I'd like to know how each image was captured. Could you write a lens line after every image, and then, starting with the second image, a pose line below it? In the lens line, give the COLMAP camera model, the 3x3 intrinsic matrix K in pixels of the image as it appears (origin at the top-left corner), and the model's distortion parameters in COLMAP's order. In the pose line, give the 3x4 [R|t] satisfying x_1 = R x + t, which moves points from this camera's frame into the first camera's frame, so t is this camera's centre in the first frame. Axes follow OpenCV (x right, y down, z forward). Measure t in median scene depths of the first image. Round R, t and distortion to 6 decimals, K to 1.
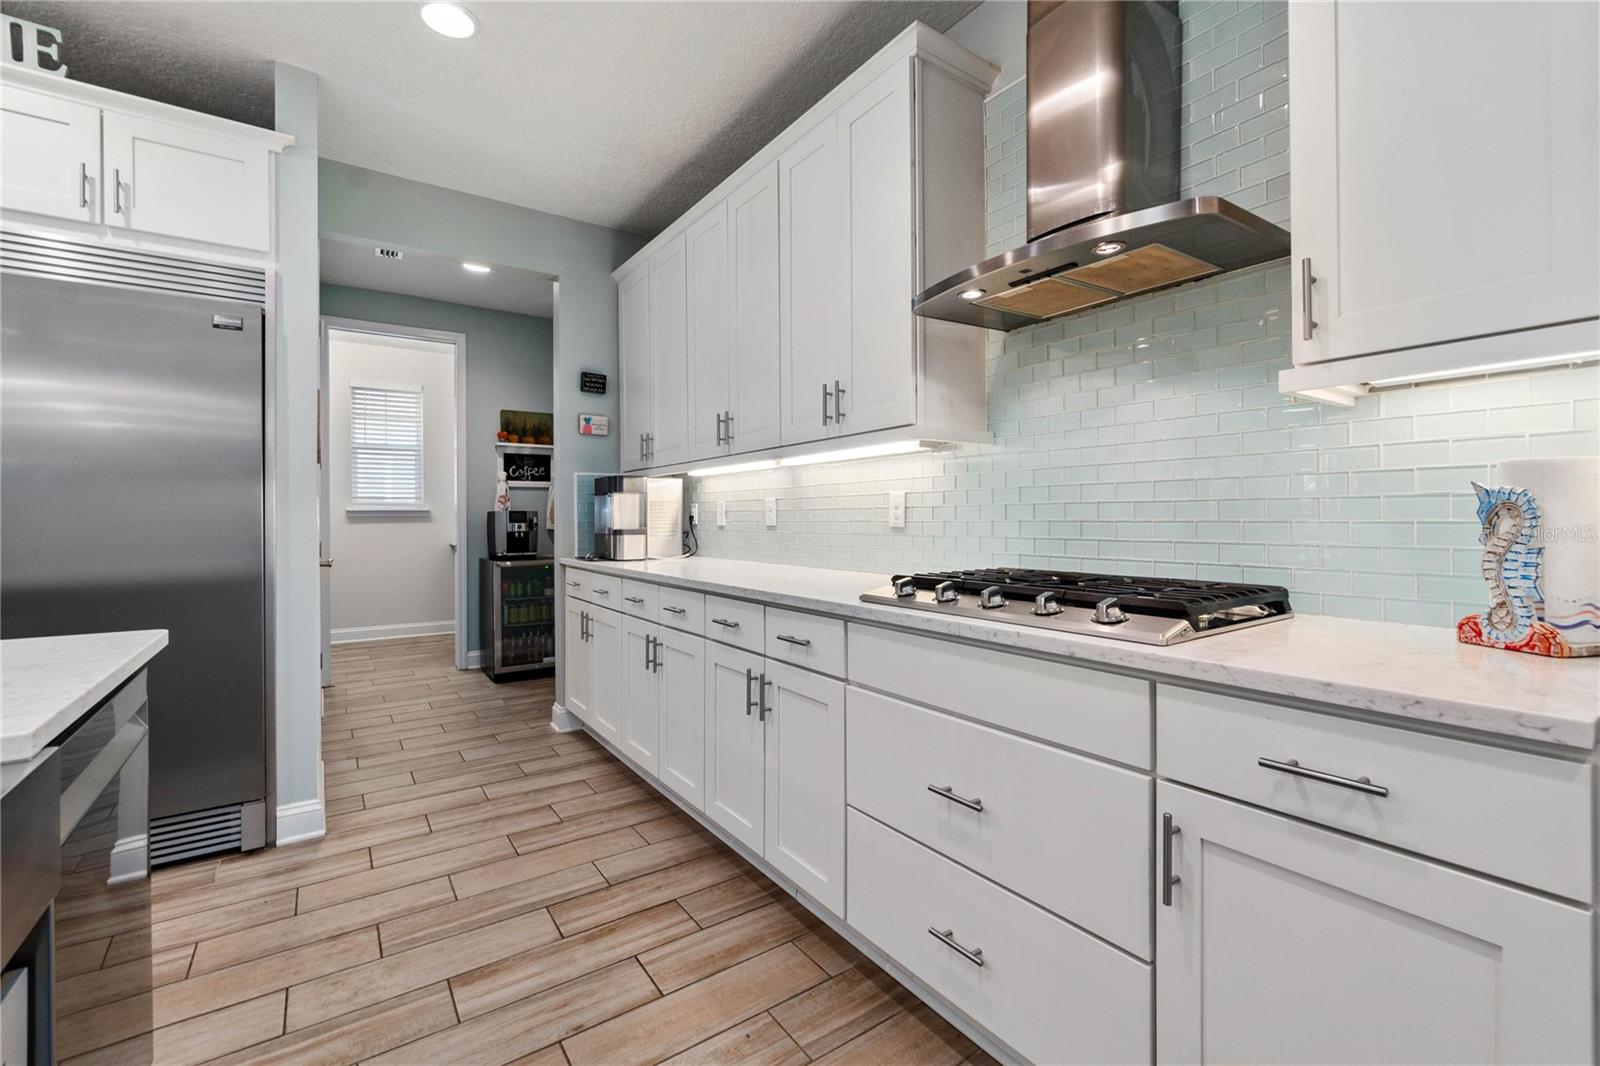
lens RADIAL K [[692.2, 0, 806.8], [0, 692.2, 516.0], [0, 0, 1]] dist [-0.006613, 0.001325]
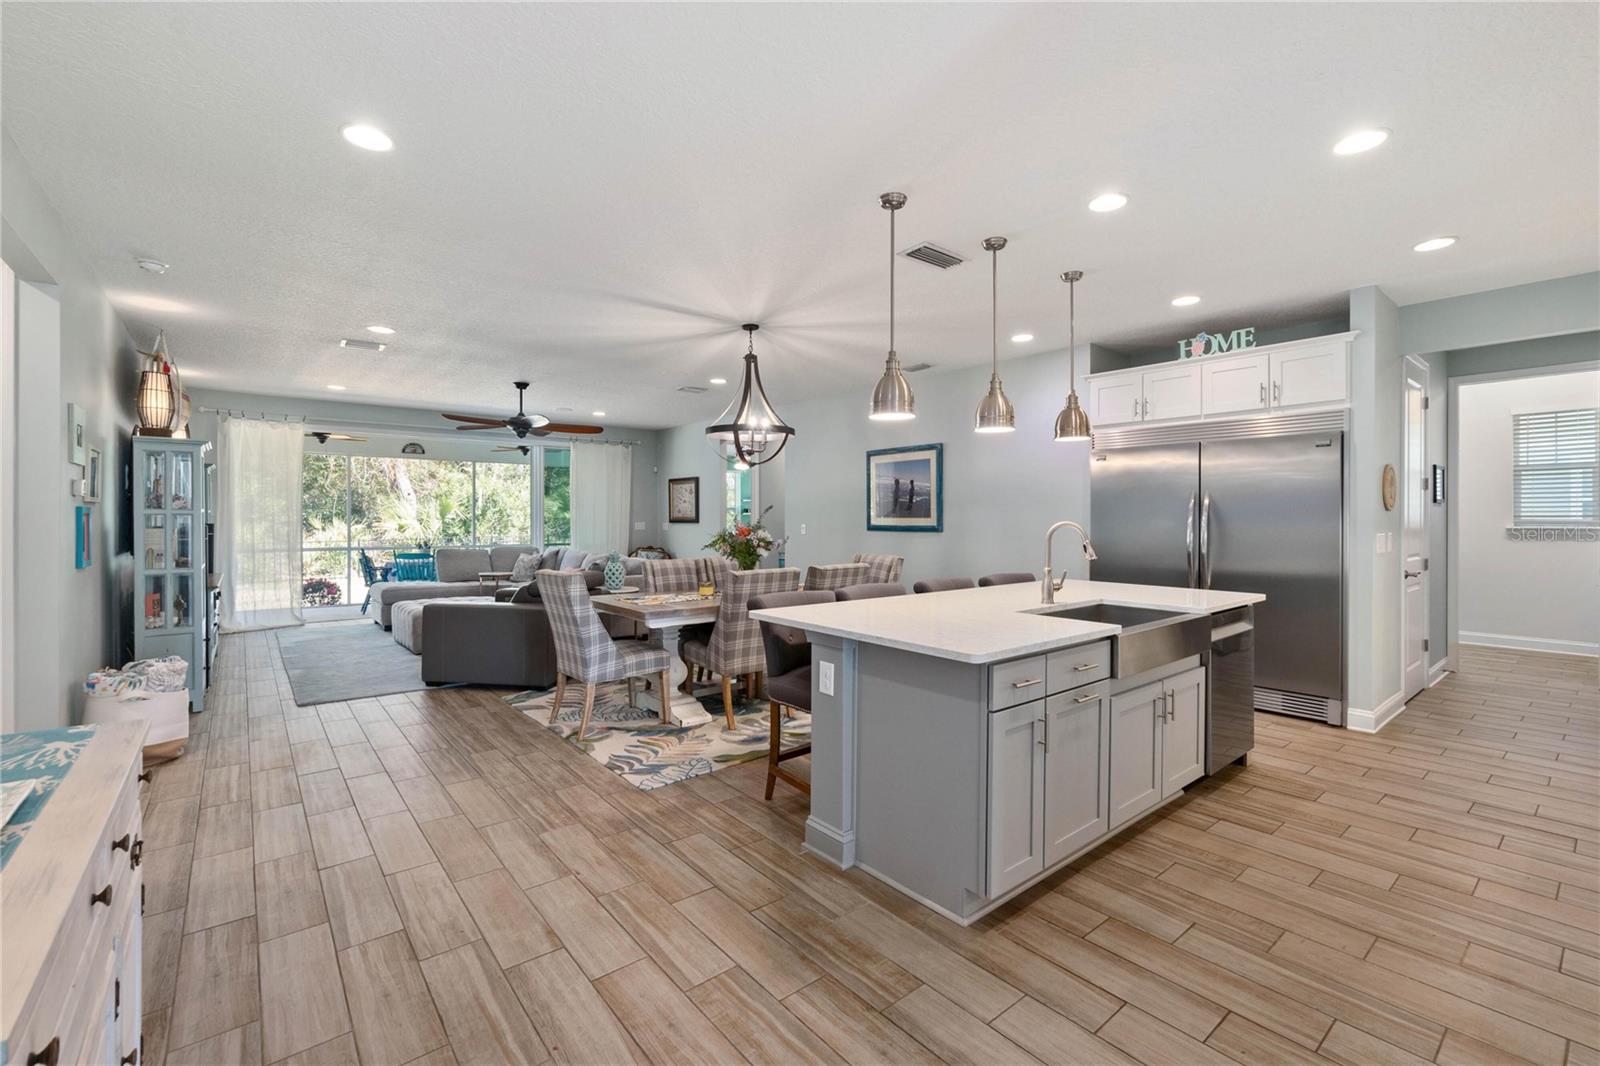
lens RADIAL K [[692.2, 0, 803.2], [0, 692.2, 521.2], [0, 0, 1]] dist [-0.006613, 0.001325]
pose [[0.083688, 0.009762, -0.996444, 0.625195], [0.000115, 0.999952, 0.009806, -0.056224], [0.996492, -0.000936, 0.083683, -0.392901]]
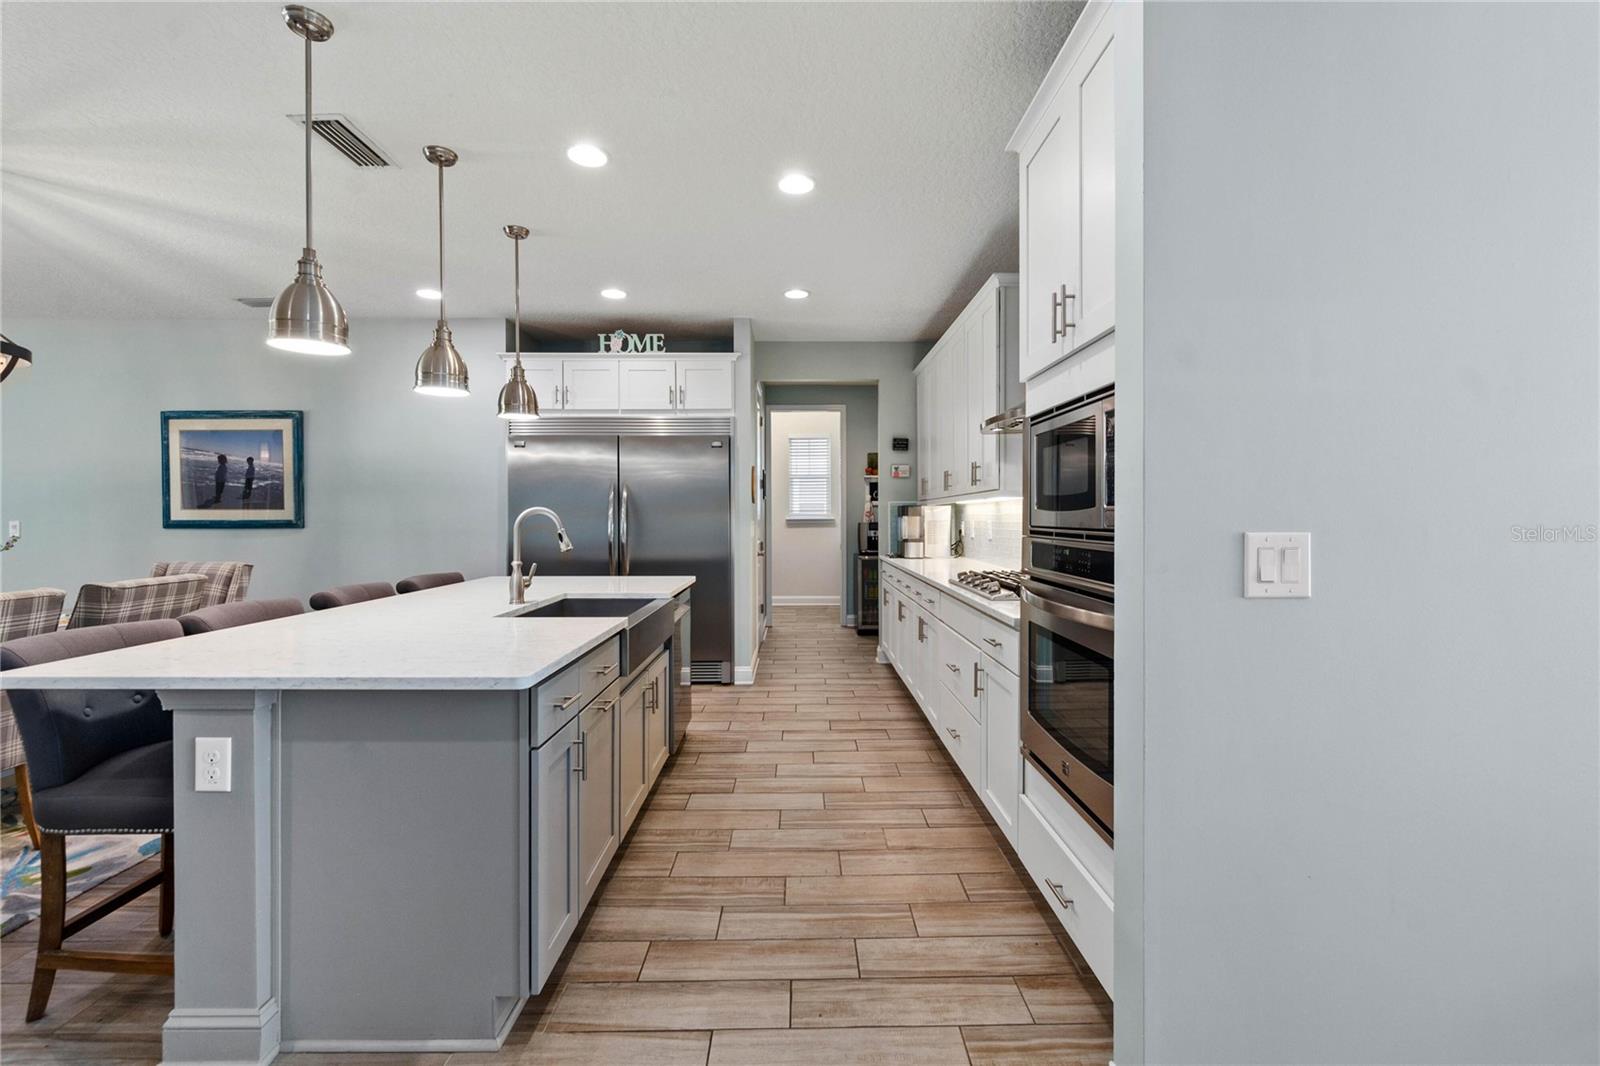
lens RADIAL K [[692.2, 0, 810.7], [0, 692.2, 523.2], [0, 0, 1]] dist [-0.006613, 0.001325]
pose [[0.830045, 0.008713, -0.557628, 0.438551], [-0.001007, 0.999900, 0.014124, -0.039231], [0.557696, -0.011162, 0.829971, -0.457392]]
